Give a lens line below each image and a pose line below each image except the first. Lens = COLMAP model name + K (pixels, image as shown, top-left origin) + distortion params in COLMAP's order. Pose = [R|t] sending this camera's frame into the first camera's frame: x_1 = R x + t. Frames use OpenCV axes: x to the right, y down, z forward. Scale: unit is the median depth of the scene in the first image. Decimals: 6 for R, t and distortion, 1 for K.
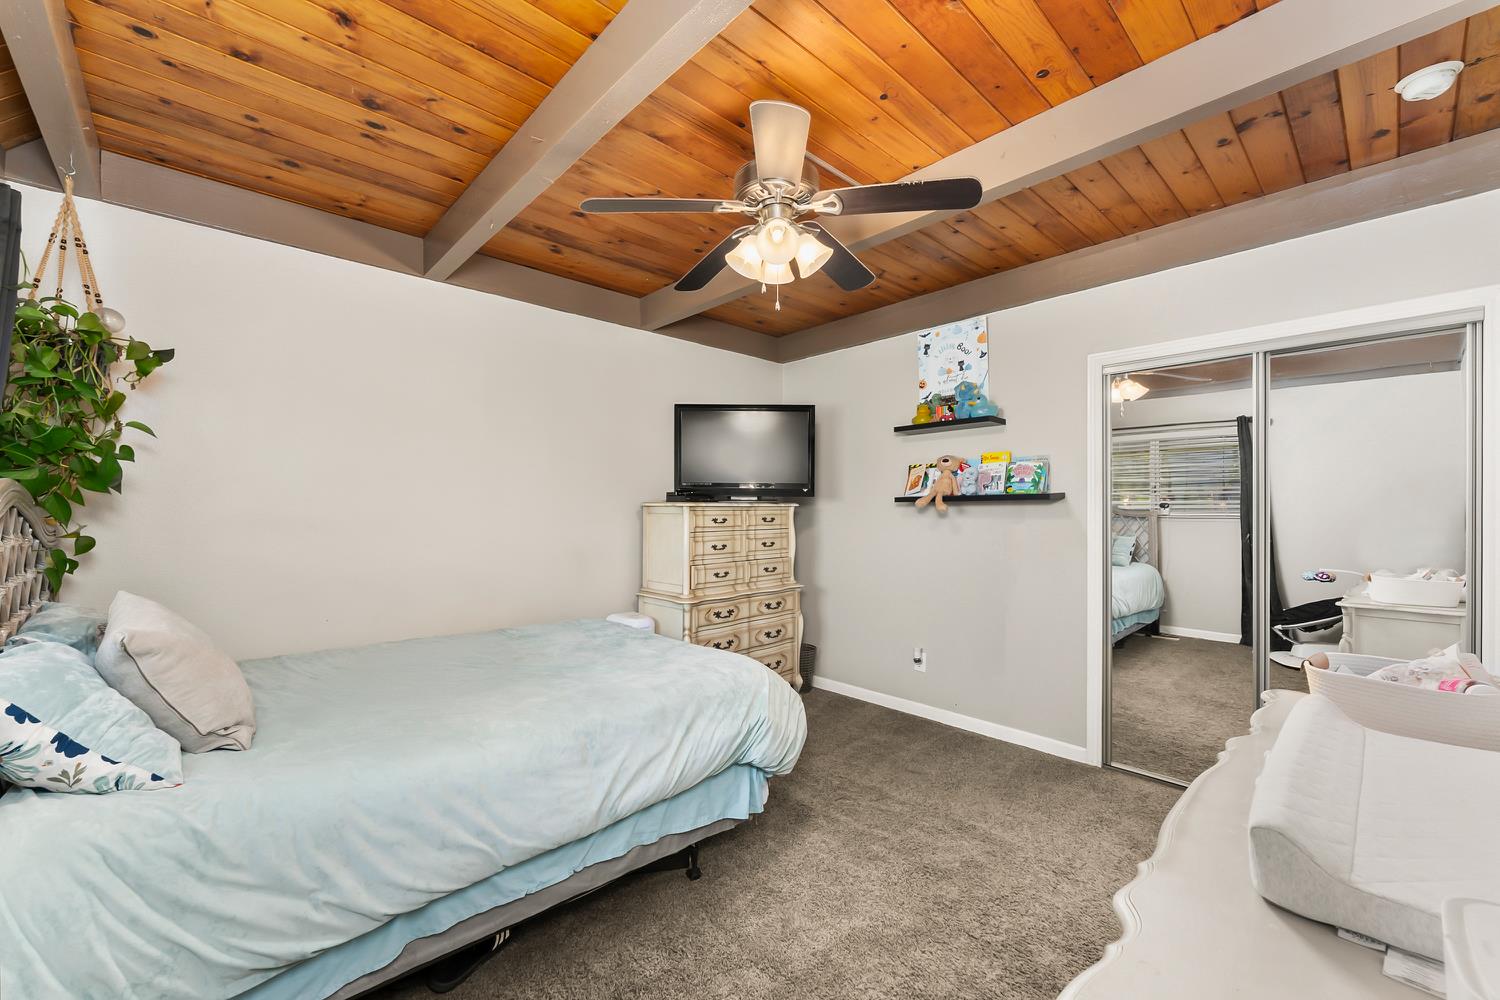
lens RADIAL K [[603.8, 0, 747.6], [0, 603.8, 507.1], [0, 0, 1]] dist [0.004510, 0.000726]
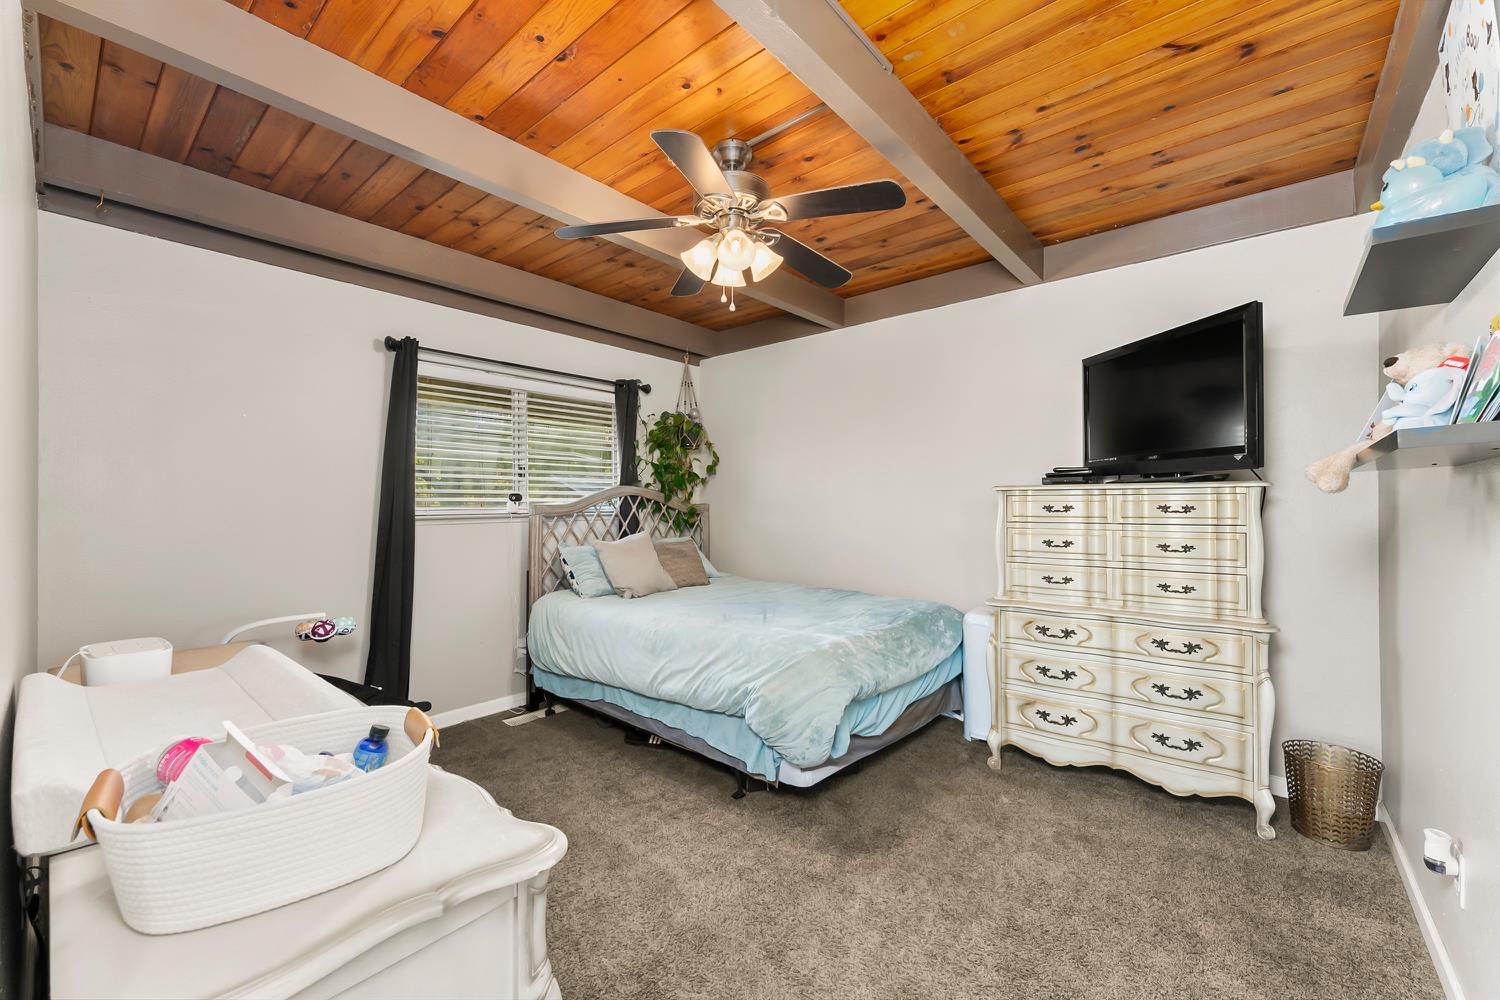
lens RADIAL K [[603.8, 0, 751.3], [0, 603.8, 501.3], [0, 0, 1]] dist [0.004510, 0.000726]
pose [[0.113041, -0.007943, -0.993559, 0.785743], [0.001407, 0.999968, -0.007834, 0.022449], [0.993589, -0.000513, 0.113049, 0.628812]]
